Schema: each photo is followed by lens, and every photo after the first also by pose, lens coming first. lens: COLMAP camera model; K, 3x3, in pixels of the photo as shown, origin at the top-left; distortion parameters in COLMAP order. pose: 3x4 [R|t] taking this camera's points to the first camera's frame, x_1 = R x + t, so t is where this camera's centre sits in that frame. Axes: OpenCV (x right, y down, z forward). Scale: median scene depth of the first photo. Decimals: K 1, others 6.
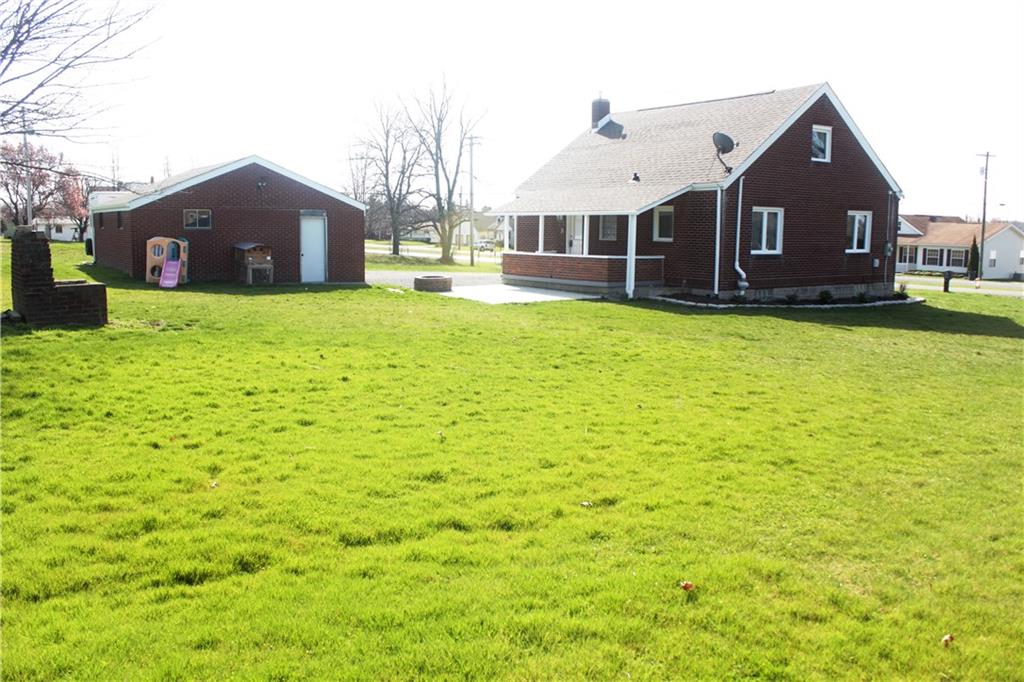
lens RADIAL K [[862.6, 0, 509.6], [0, 862.6, 340.2], [0, 0, 1]] dist [-0.095277, 0.068302]
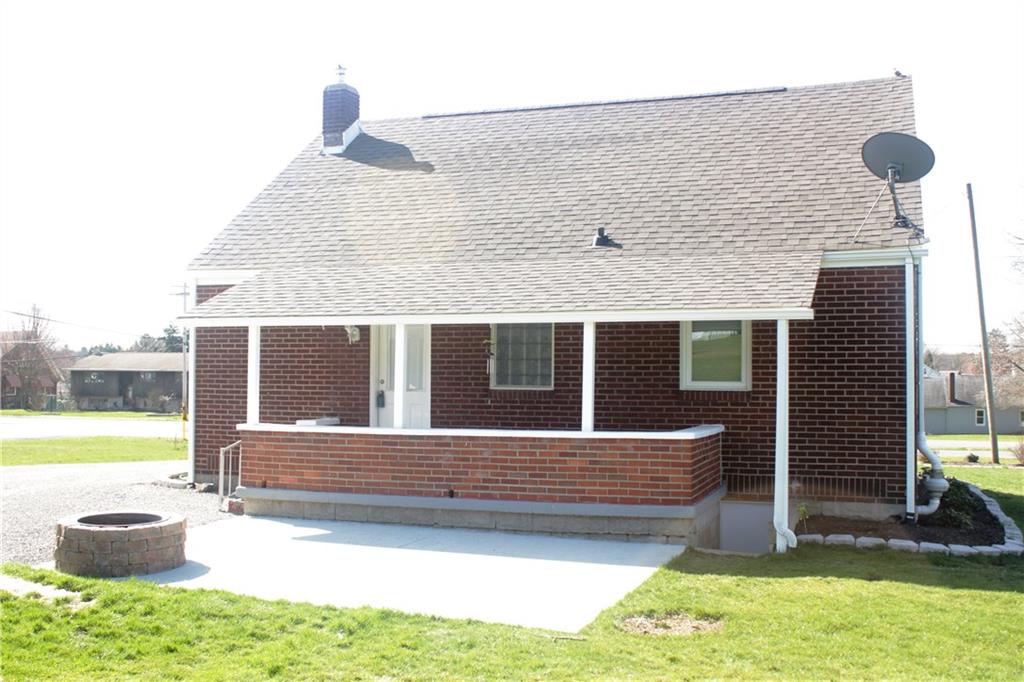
lens RADIAL K [[1074.3, 0, 512.5], [0, 1074.3, 342.9], [0, 0, 1]] dist [-0.027411, 0.000000]
pose [[0.803038, 0.009000, 0.595861, -0.180153], [0.083185, 0.988404, -0.127036, -0.069223], [-0.590094, 0.151581, 0.792977, 0.558174]]
